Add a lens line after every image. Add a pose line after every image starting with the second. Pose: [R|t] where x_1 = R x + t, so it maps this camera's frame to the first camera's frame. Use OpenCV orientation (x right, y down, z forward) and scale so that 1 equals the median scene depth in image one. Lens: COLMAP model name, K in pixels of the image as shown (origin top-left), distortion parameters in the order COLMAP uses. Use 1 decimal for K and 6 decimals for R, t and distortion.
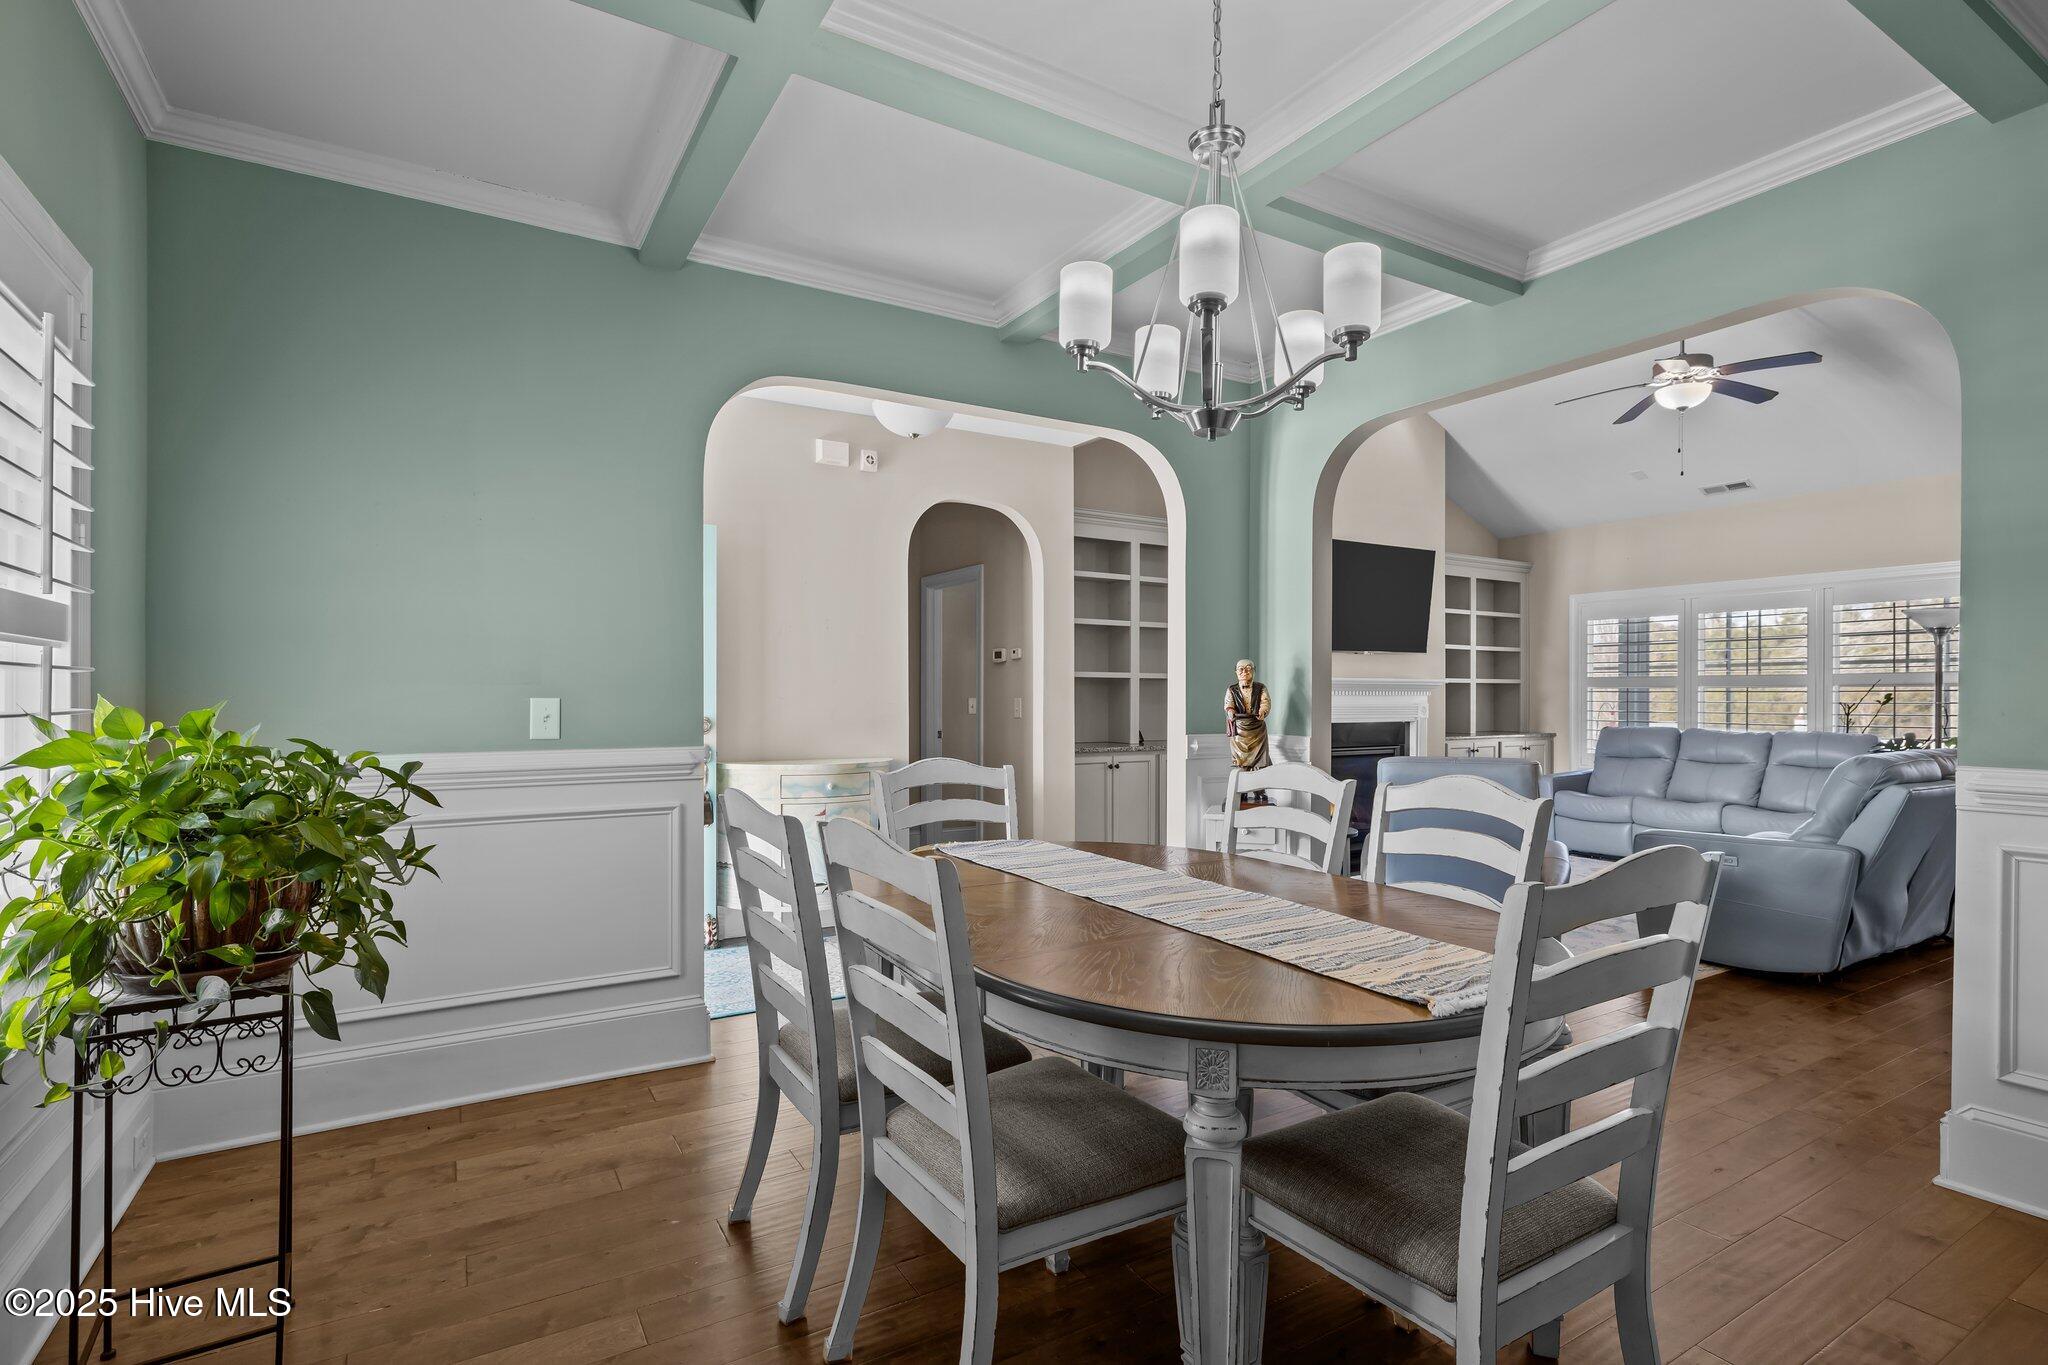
lens RADIAL K [[975.6, 0, 1019.6], [0, 975.6, 697.6], [0, 0, 1]] dist [-0.000485, 0.000001]
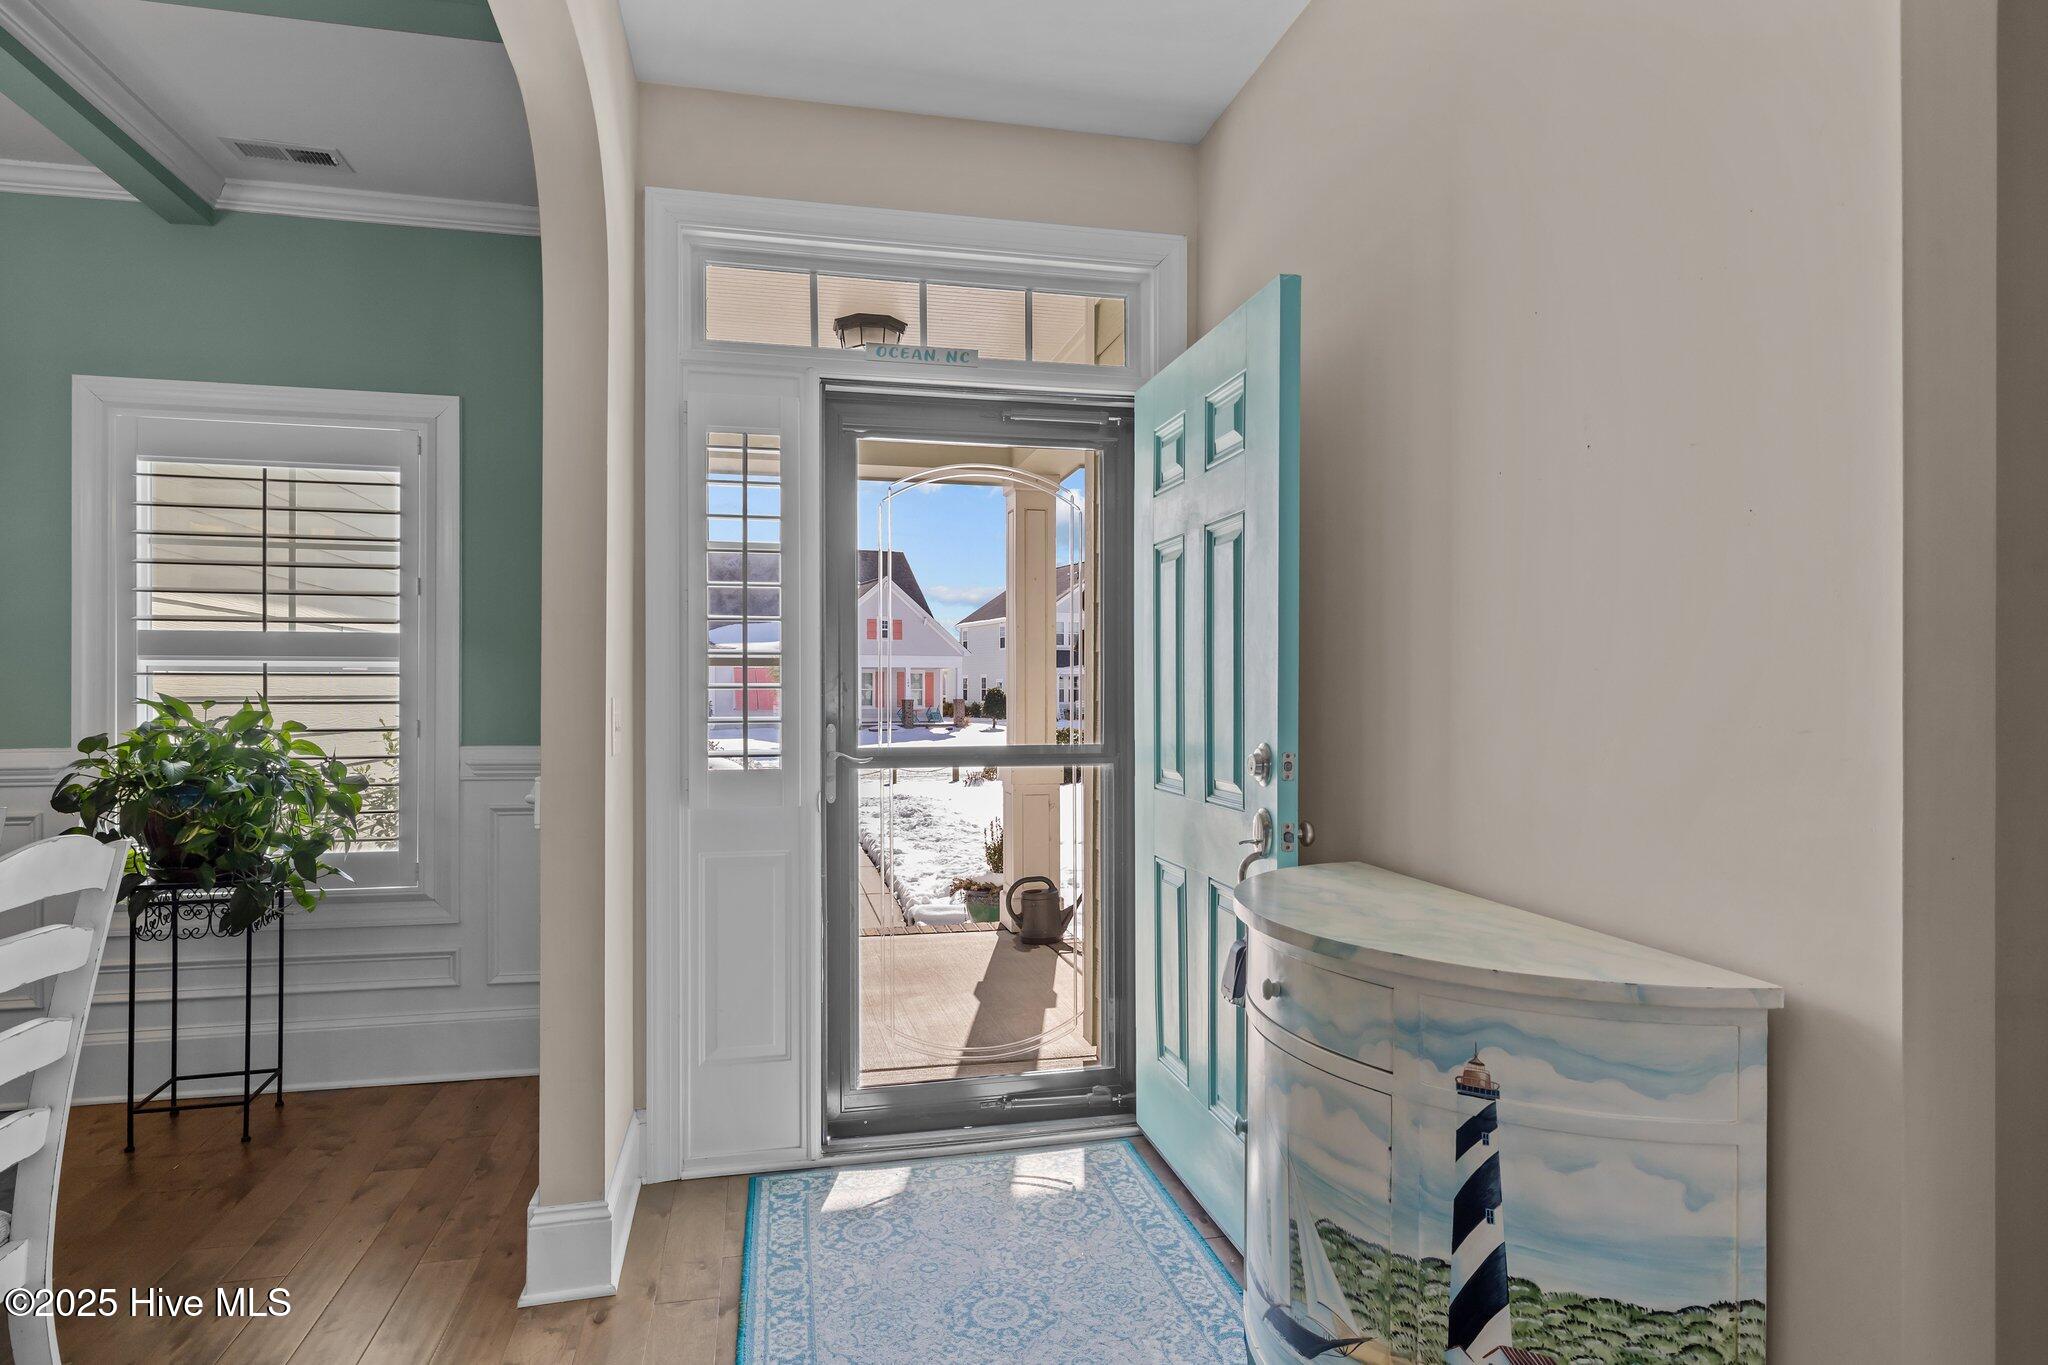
lens RADIAL K [[1120.1, 0, 1024.0], [0, 1120.1, 682.5], [0, 0, 1]] dist [0.001768, 0.000077]
pose [[-0.314922, -0.009687, -0.949068, 0.111554], [-0.003182, 0.999953, -0.009150, -0.001186], [0.949112, 0.000138, -0.314938, 0.695544]]
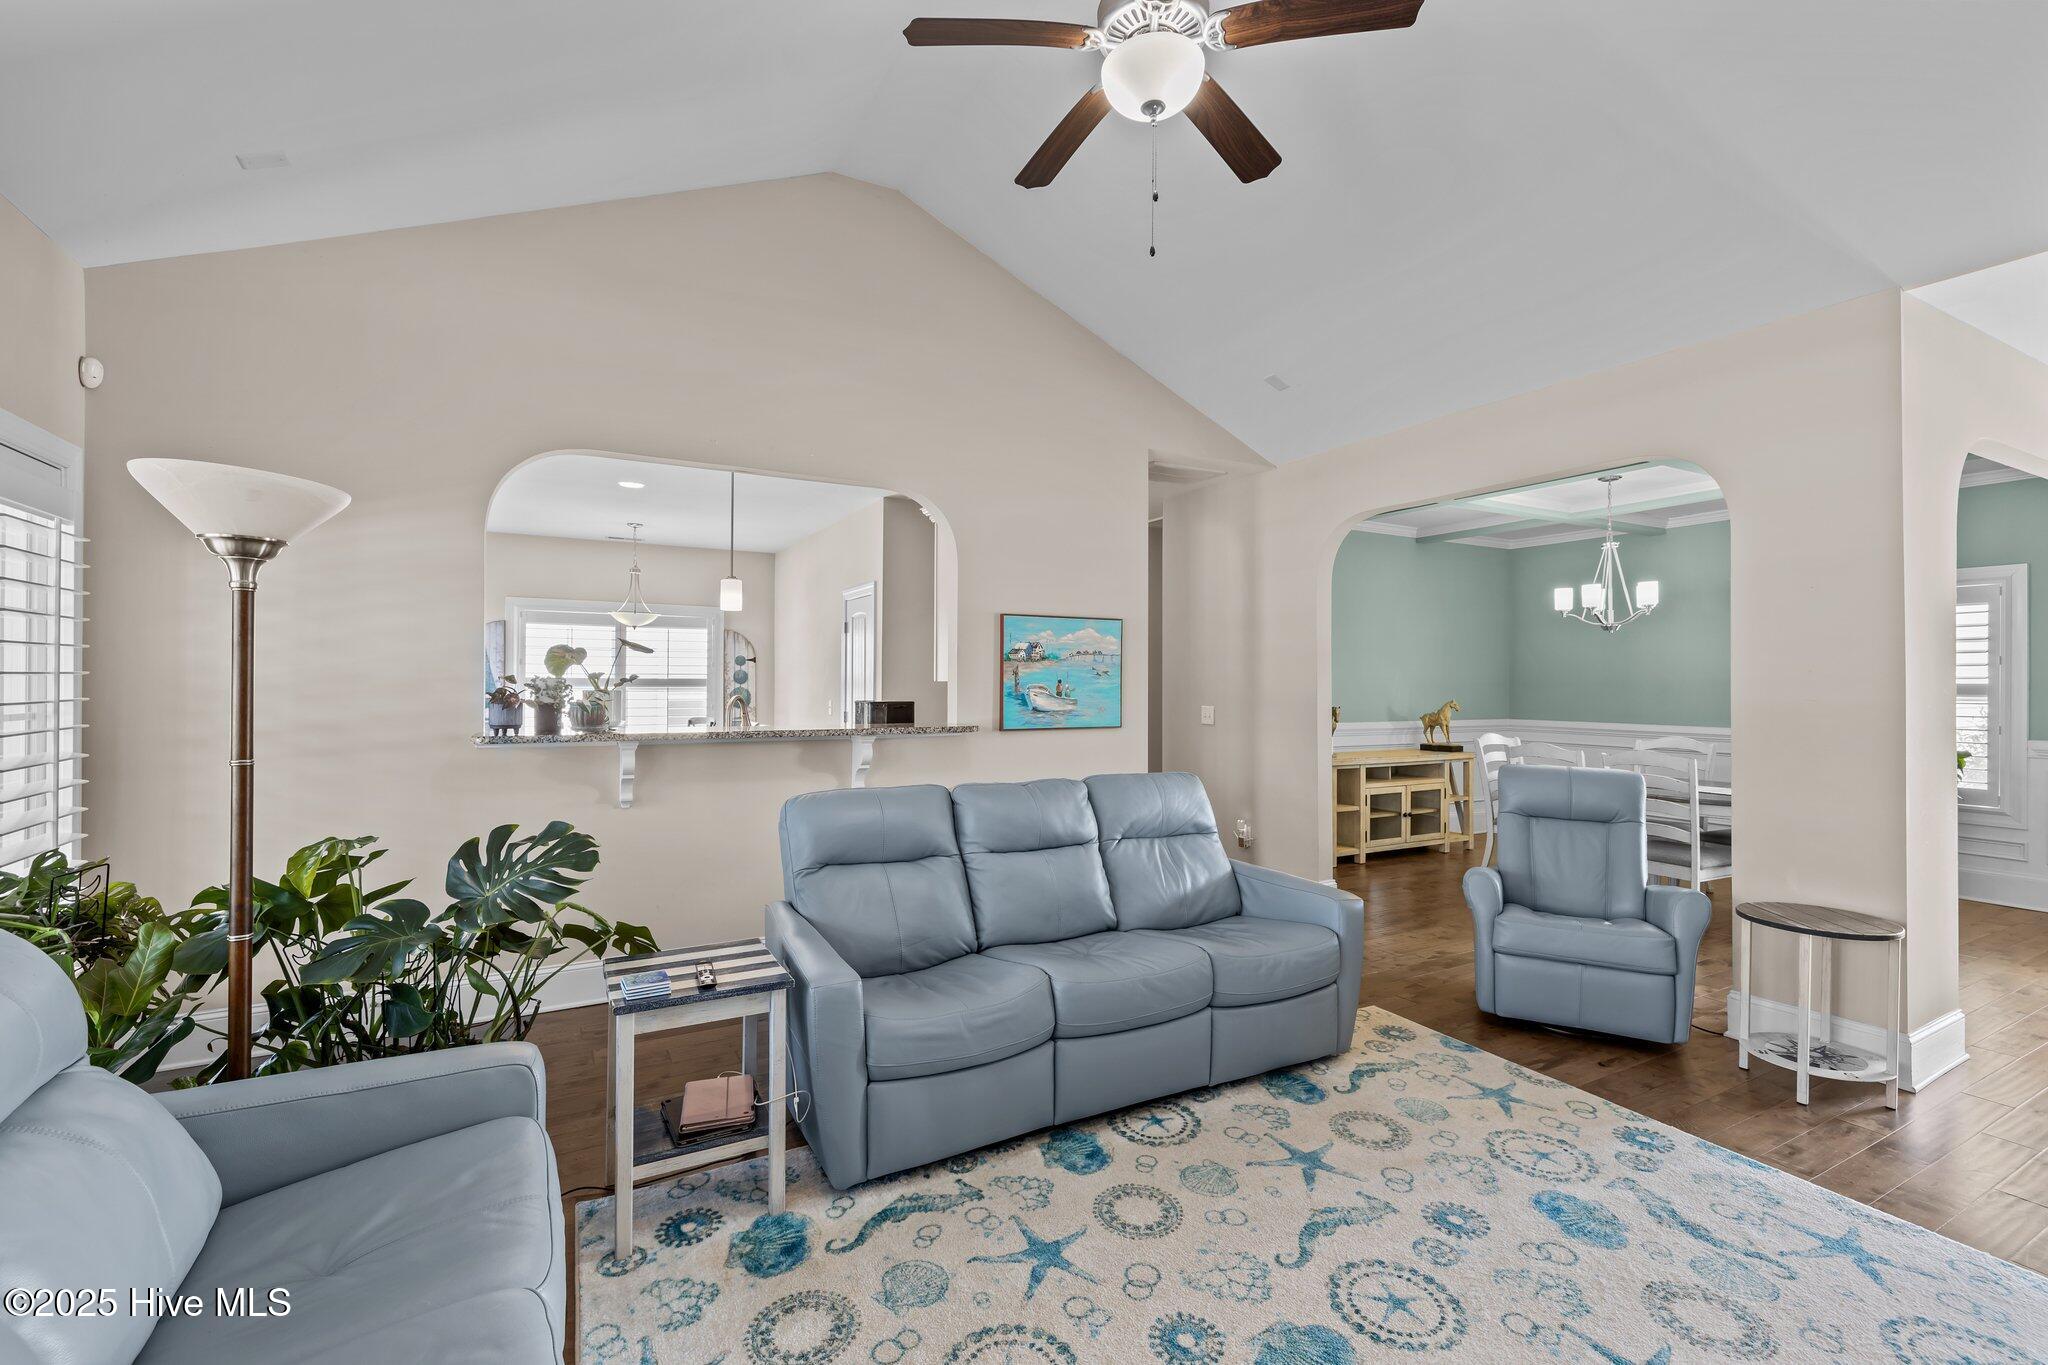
lens RADIAL K [[887.8, 0, 1019.9], [0, 887.8, 679.5], [0, 0, 1]] dist [0.001862, 0.000391]
pose [[-0.999138, -0.007529, 0.040830, 0.570335], [-0.007628, 0.999968, -0.002263, -0.021551], [-0.040811, -0.002573, -0.999164, 1.118740]]
